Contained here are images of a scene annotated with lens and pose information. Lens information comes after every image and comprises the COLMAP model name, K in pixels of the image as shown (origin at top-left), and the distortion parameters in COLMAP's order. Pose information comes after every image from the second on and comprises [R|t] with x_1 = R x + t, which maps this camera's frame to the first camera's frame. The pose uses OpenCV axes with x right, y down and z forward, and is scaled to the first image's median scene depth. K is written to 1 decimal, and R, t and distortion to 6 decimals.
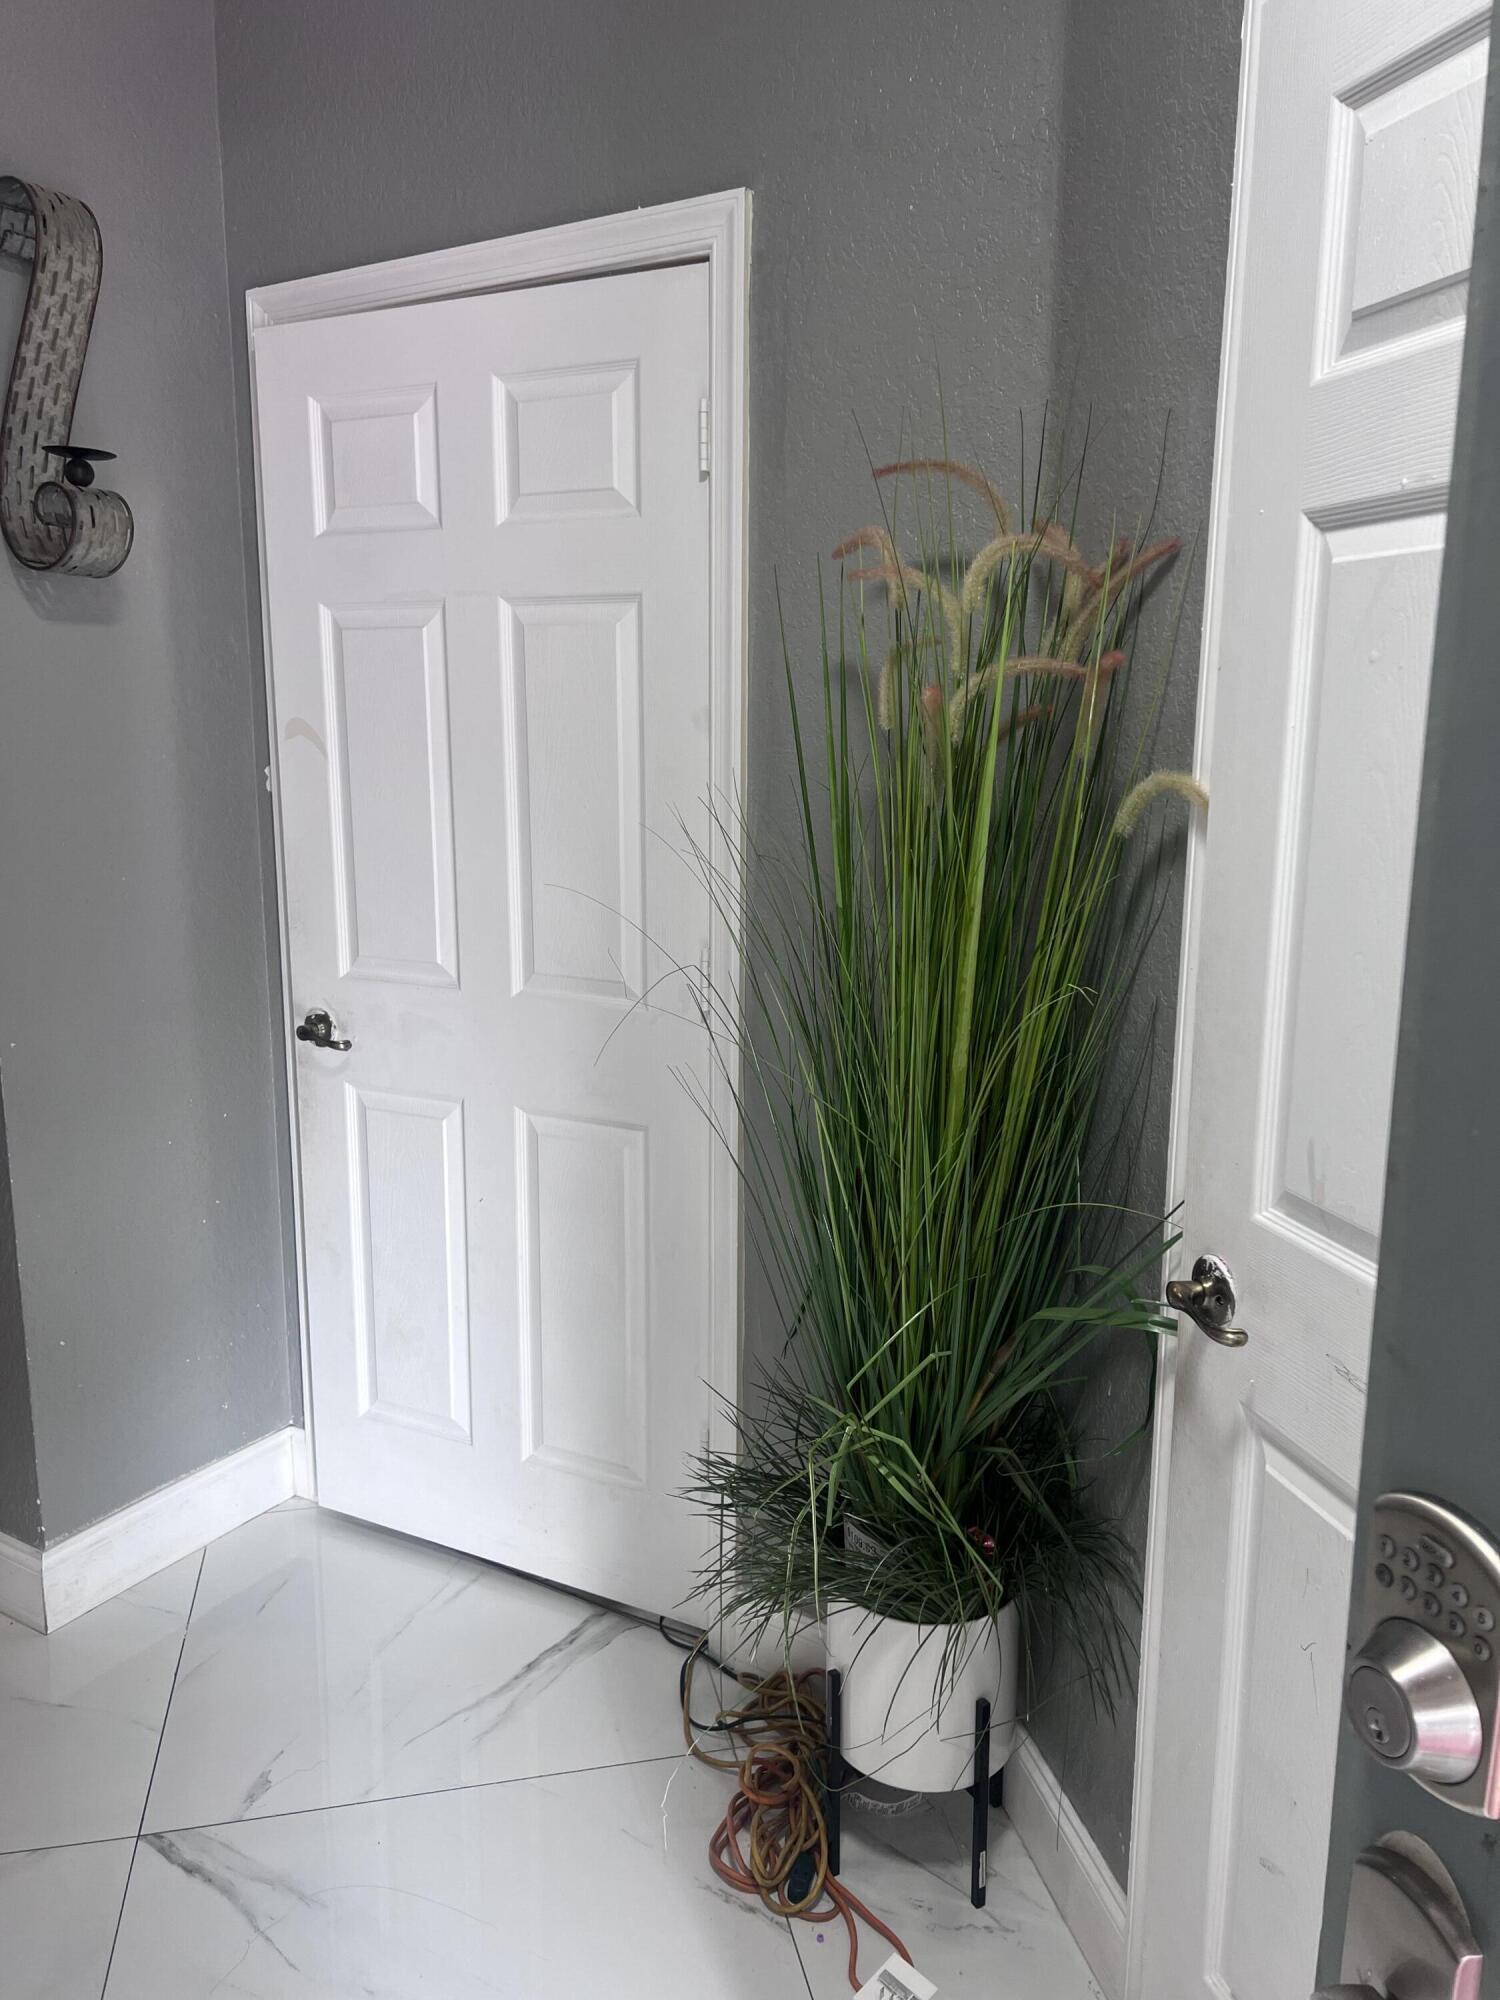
lens RADIAL K [[1491.4, 0, 746.5], [0, 1491.4, 977.4], [0, 0, 1]] dist [0.045482, -0.056520]
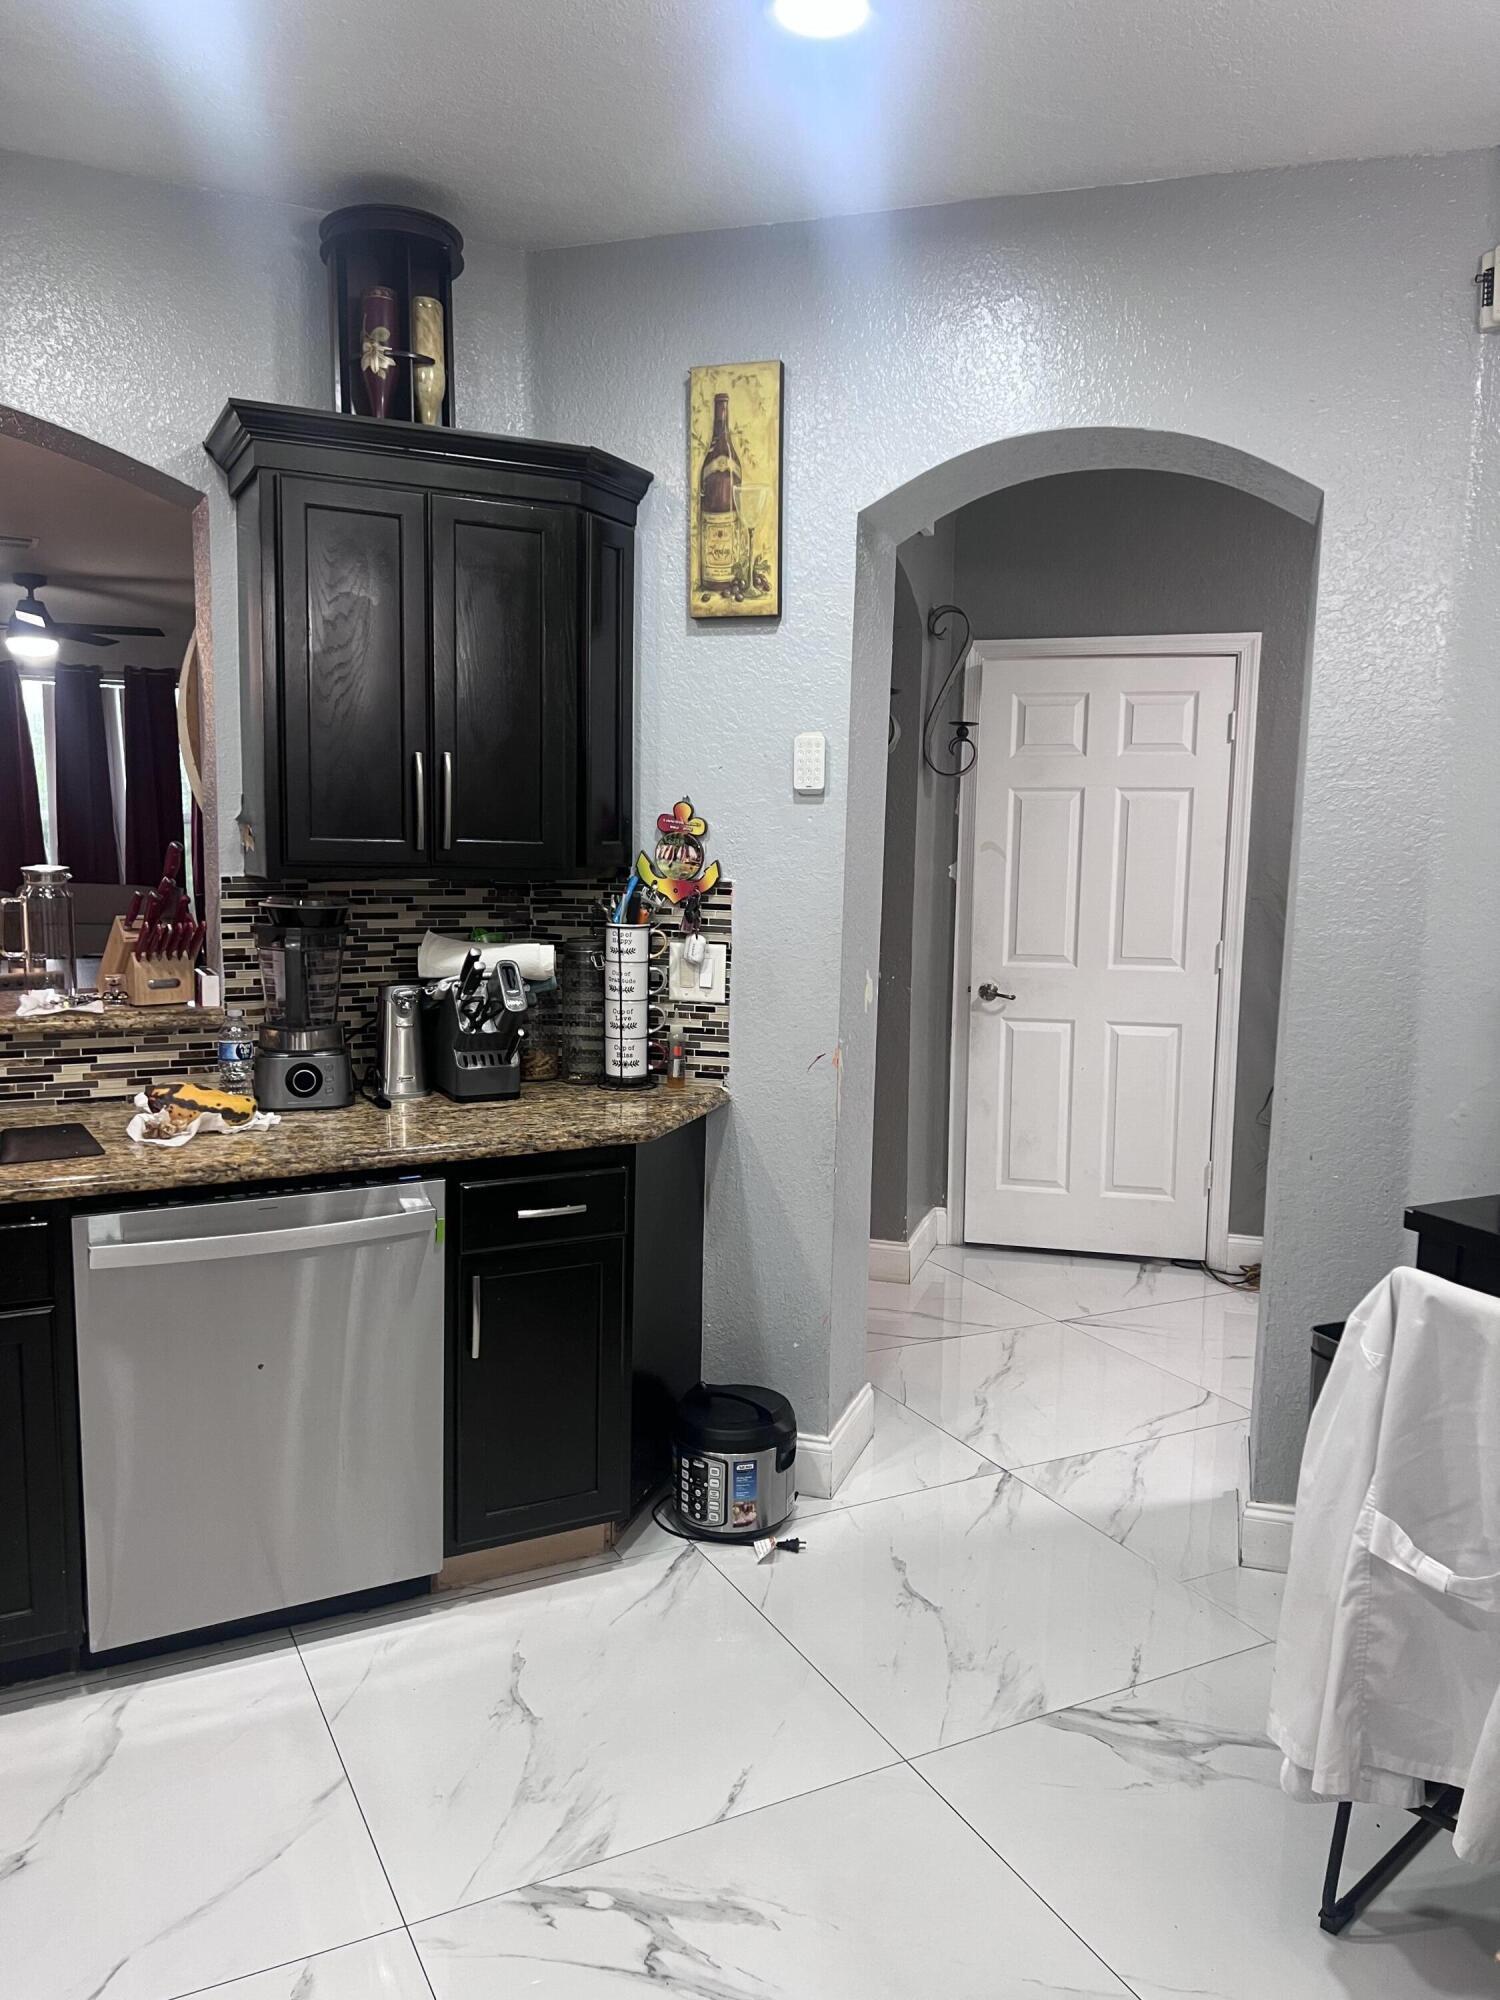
lens RADIAL K [[1513.5, 0, 757.2], [0, 1513.5, 1002.7], [0, 0, 1]] dist [0.062407, -0.045394]
pose [[0.965603, -0.022470, 0.259050, -1.331360], [0.037599, 0.997855, -0.053596, 0.173525], [-0.257290, 0.061492, 0.964376, -1.073105]]
